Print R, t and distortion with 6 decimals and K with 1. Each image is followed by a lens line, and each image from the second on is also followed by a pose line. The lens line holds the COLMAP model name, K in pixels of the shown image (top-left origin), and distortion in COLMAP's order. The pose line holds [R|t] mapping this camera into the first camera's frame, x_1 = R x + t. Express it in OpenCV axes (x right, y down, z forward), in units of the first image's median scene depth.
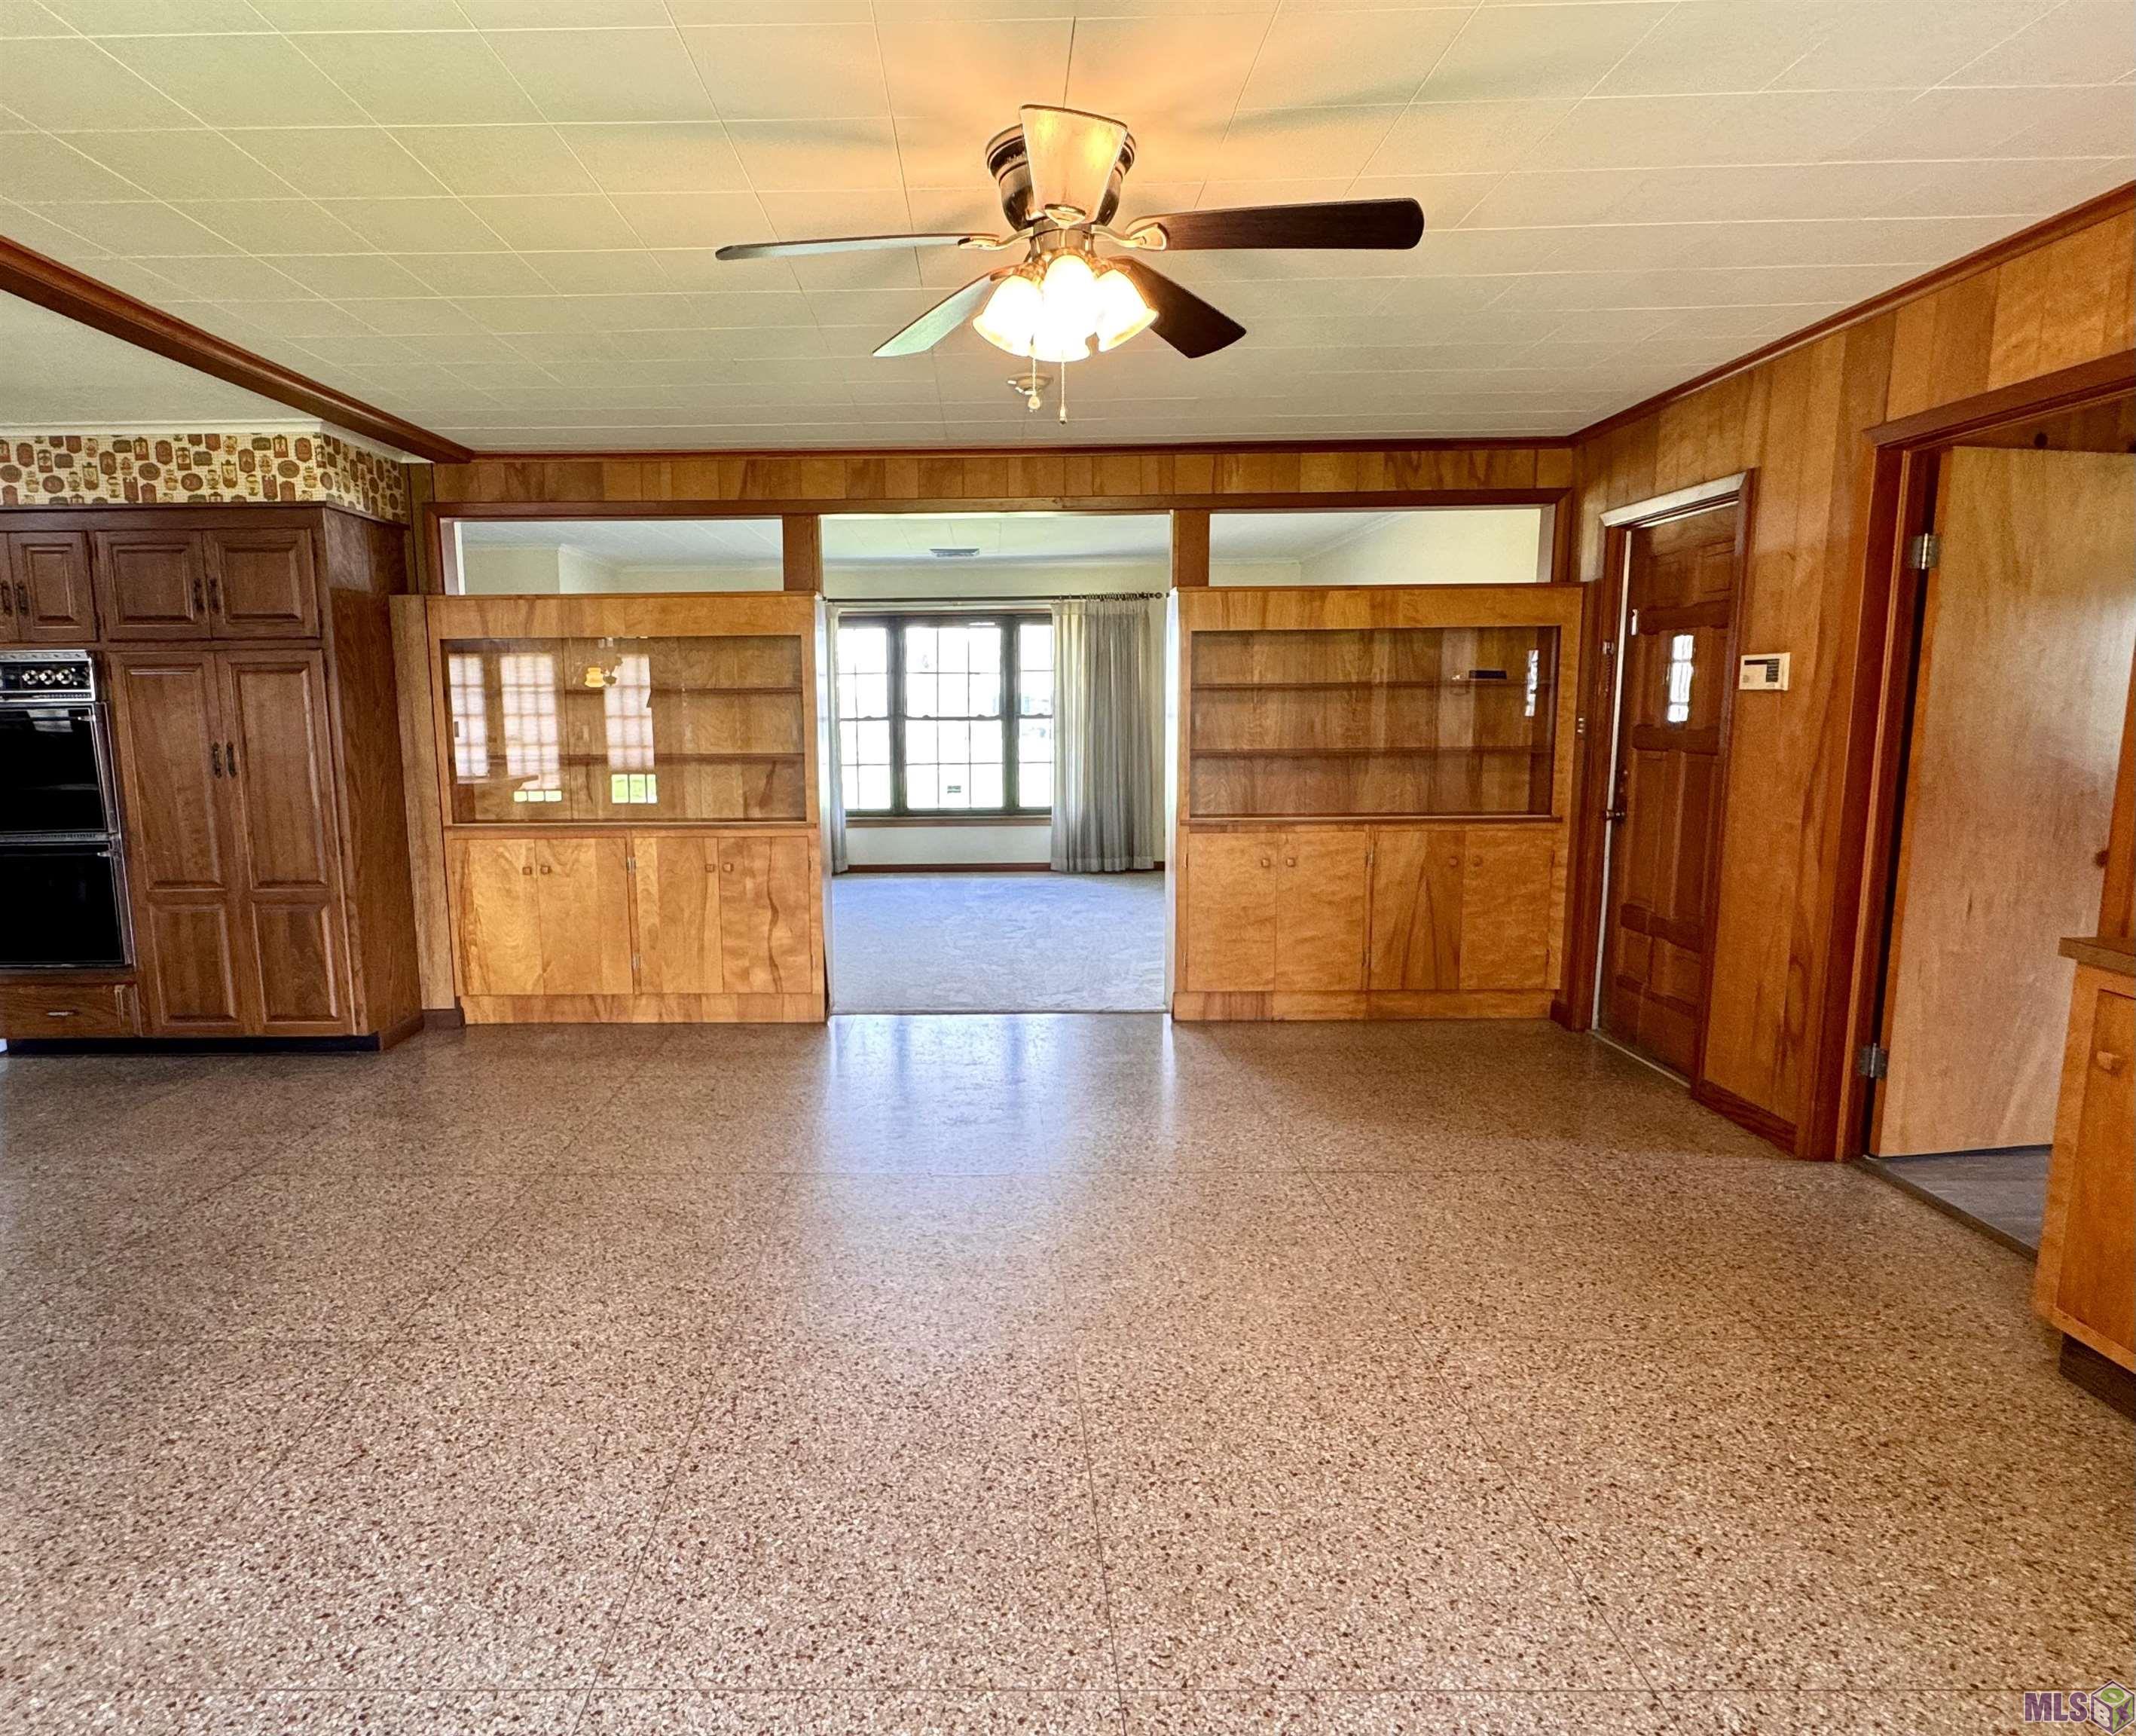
lens RADIAL K [[1205.1, 0, 973.1], [0, 1205.1, 868.7], [0, 0, 1]] dist [-0.005120, 0.002076]
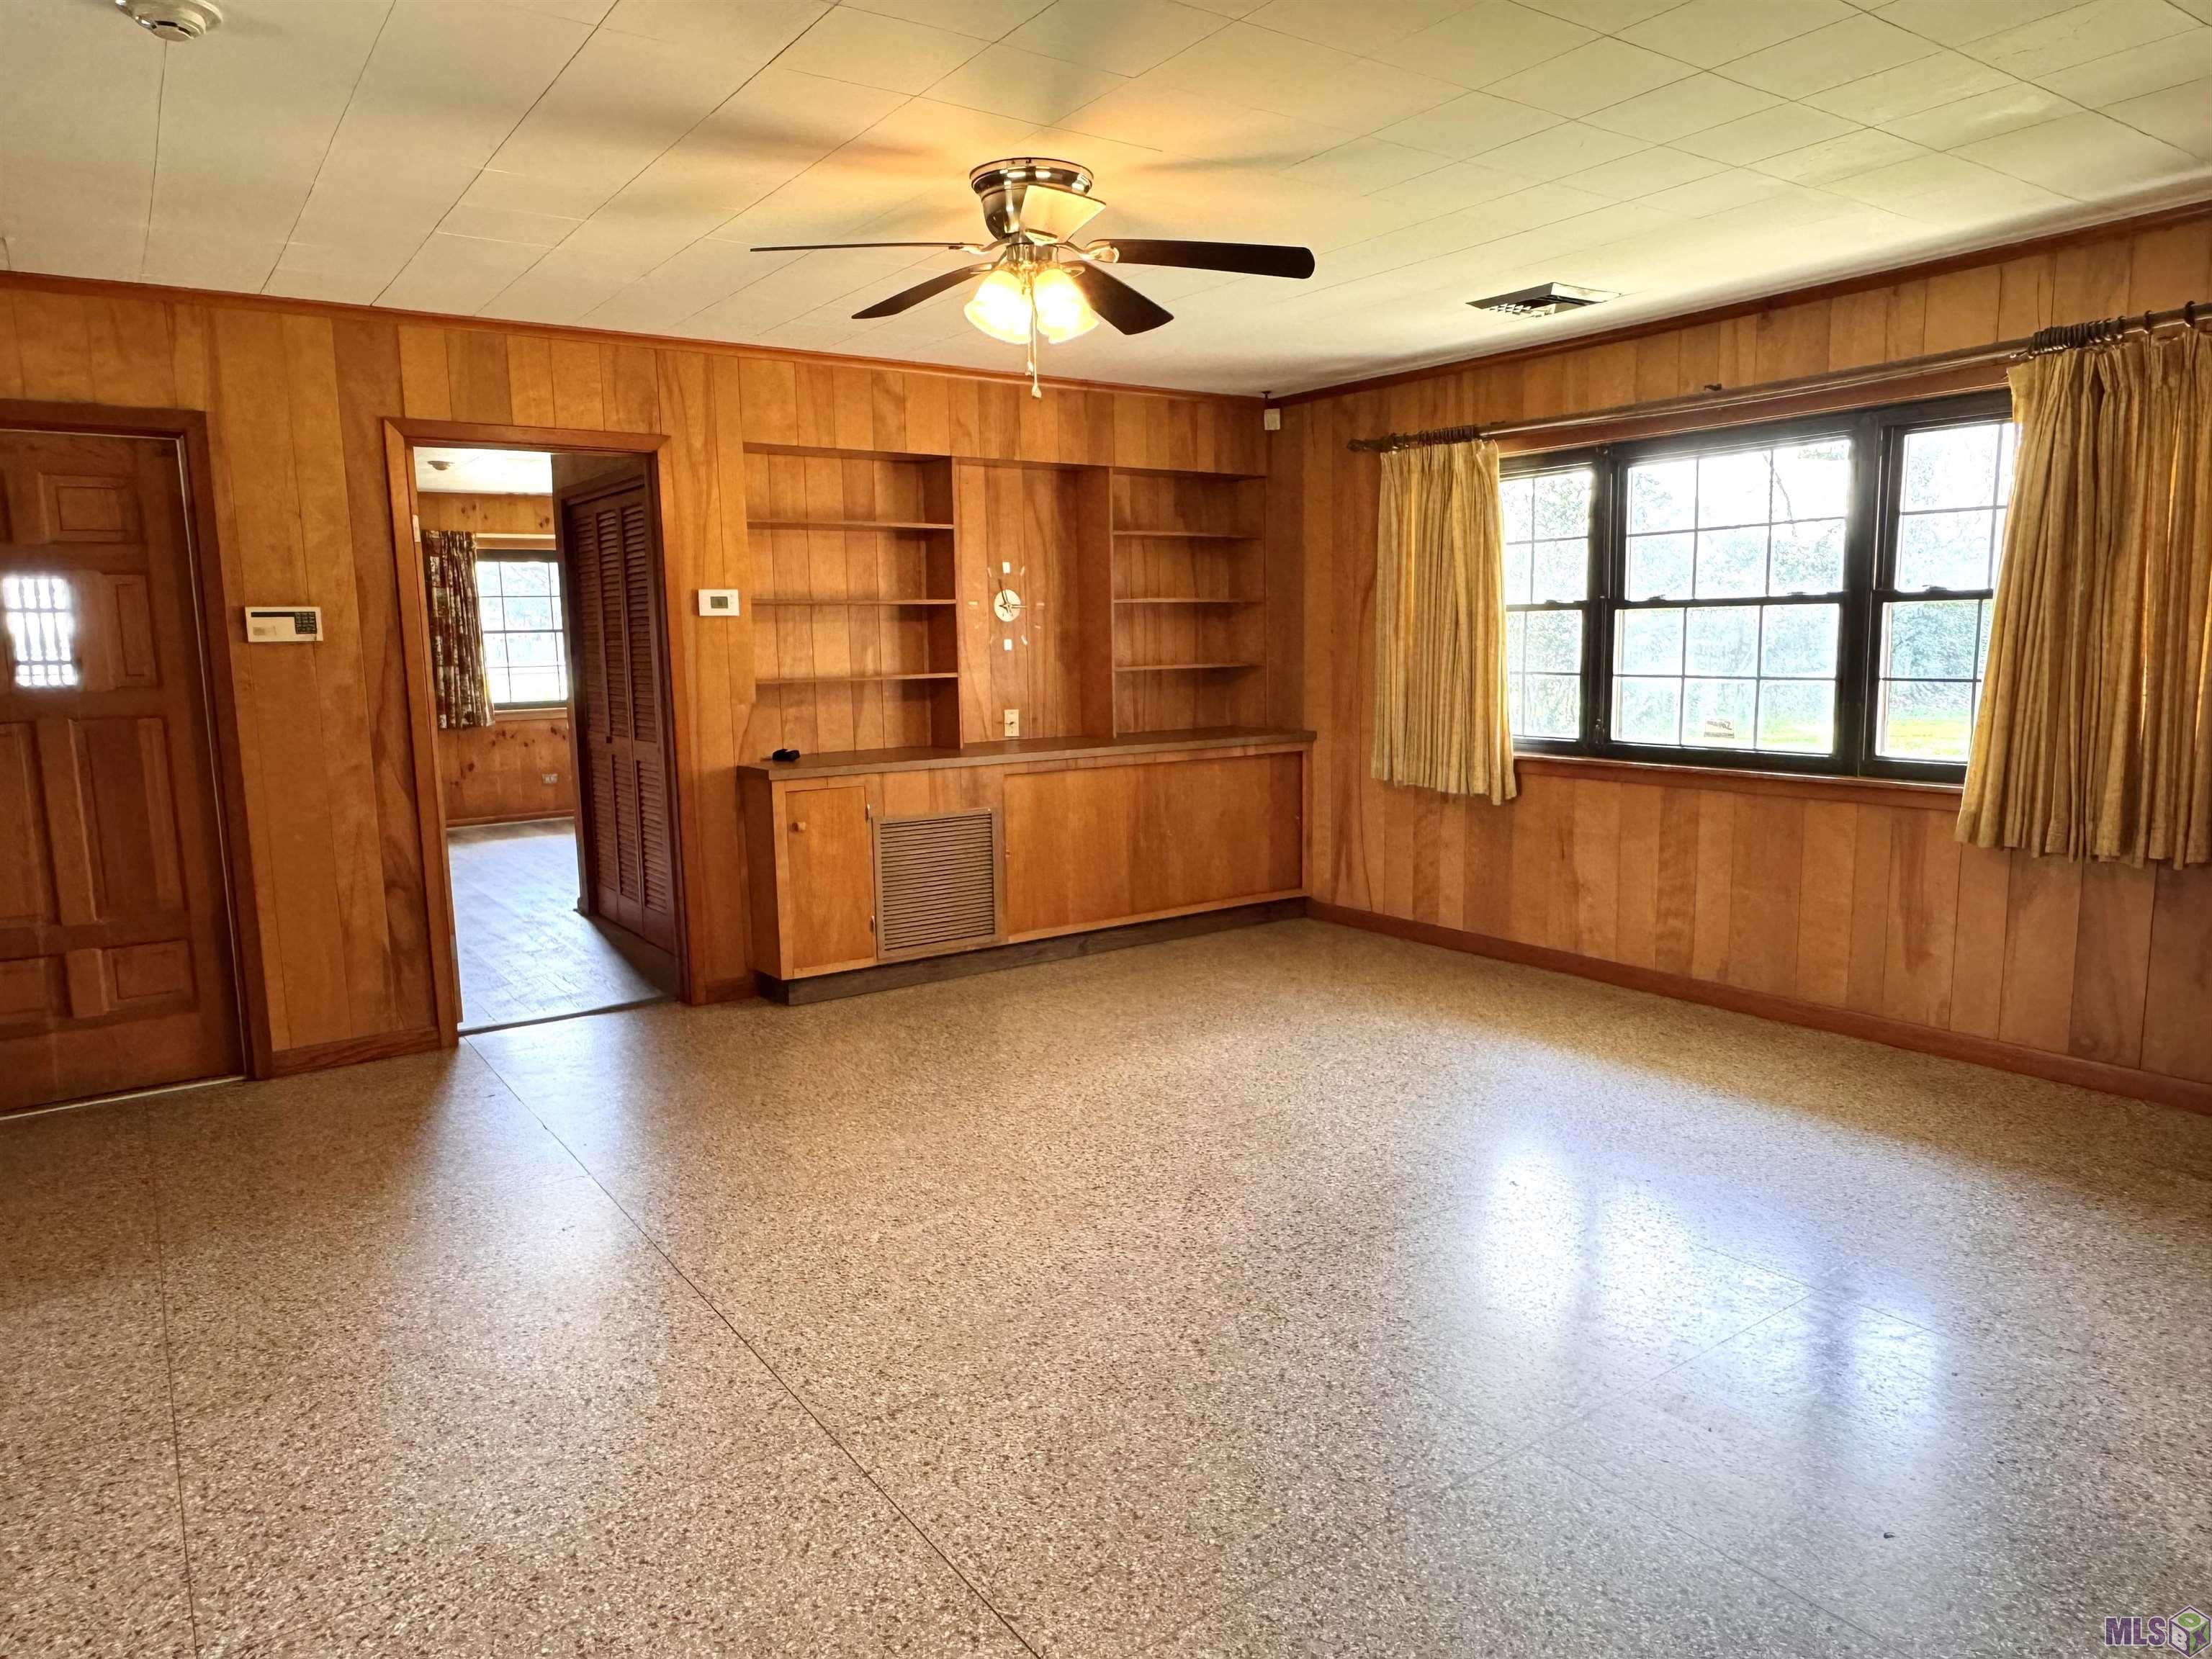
lens RADIAL K [[1432.5, 0, 1106.0], [0, 1432.5, 829.5], [0, 0, 1]] dist [0.001230, 0.000098]
pose [[-0.585701, -0.090319, 0.805480, -0.574260], [0.141336, 0.967166, 0.211220, -0.120612], [-0.798110, 0.237555, -0.553705, 0.908132]]
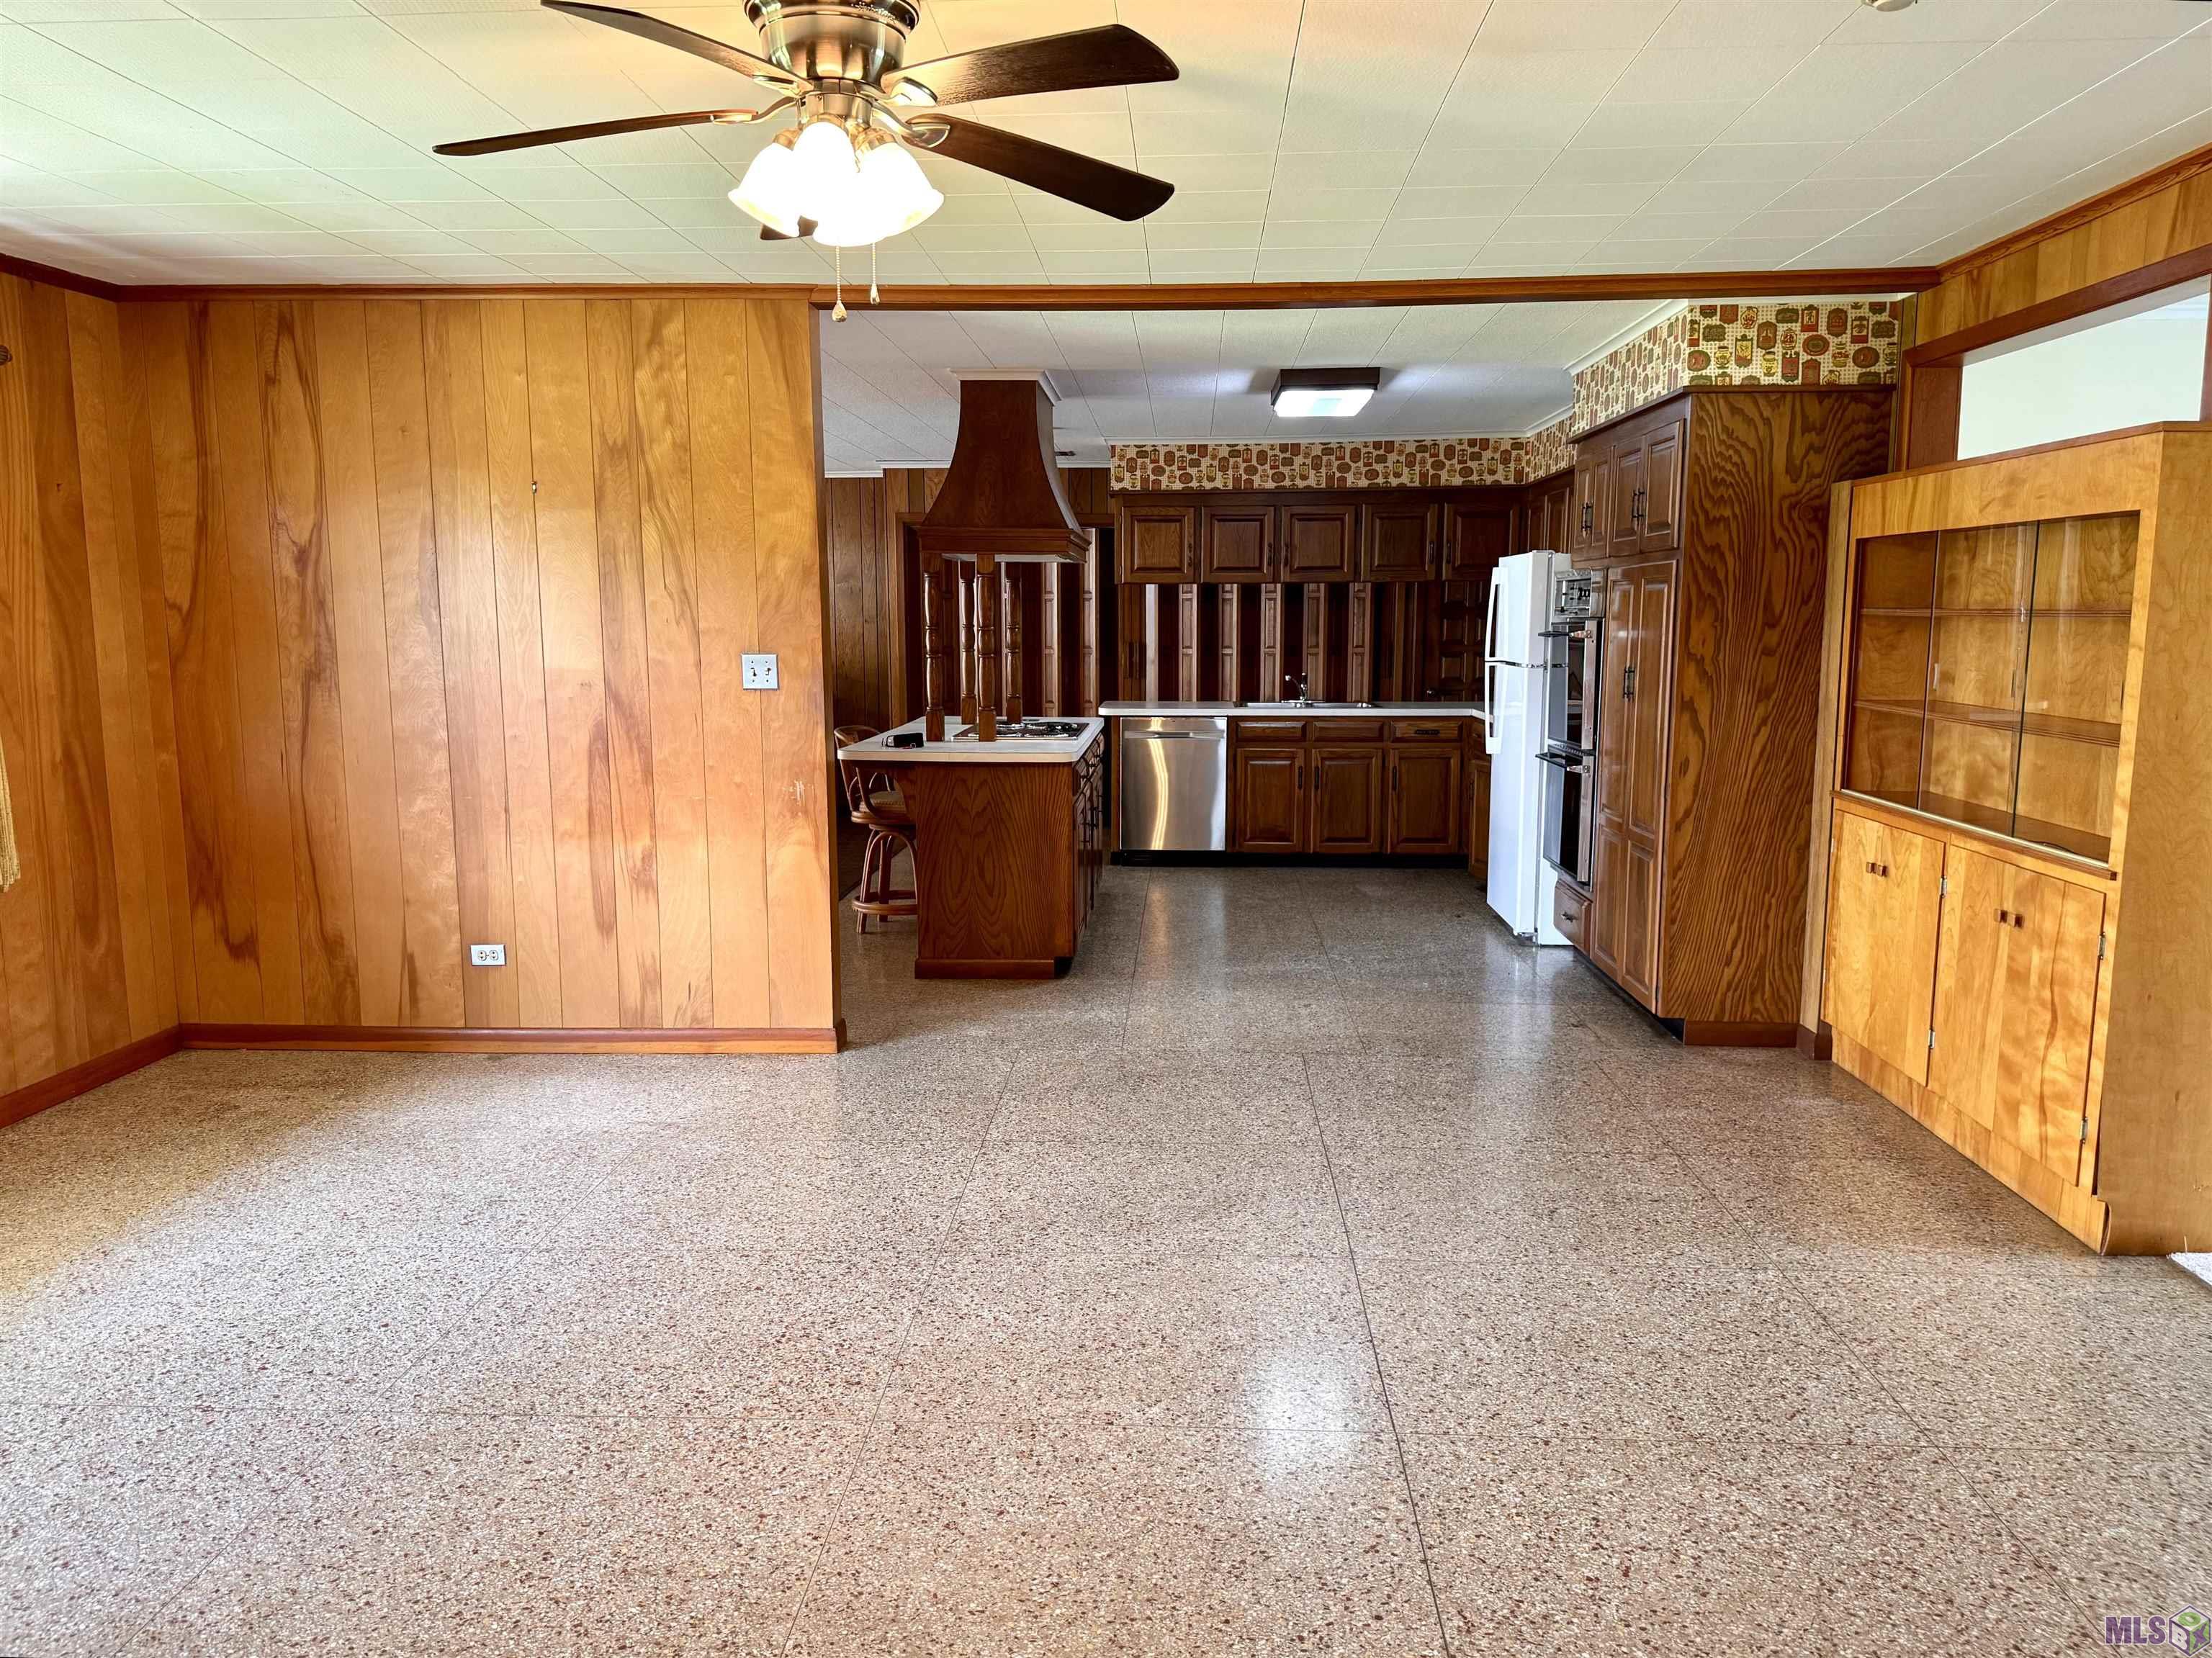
lens RADIAL K [[1578.1, 0, 1106.0], [0, 1578.1, 829.0], [0, 0, 1]] dist [0.100734, -0.154055]
pose [[-0.037709, 0.146588, -0.988479, 0.607065], [-0.139211, 0.978766, 0.150459, -0.105653], [0.989545, 0.143281, -0.016501, 0.618664]]
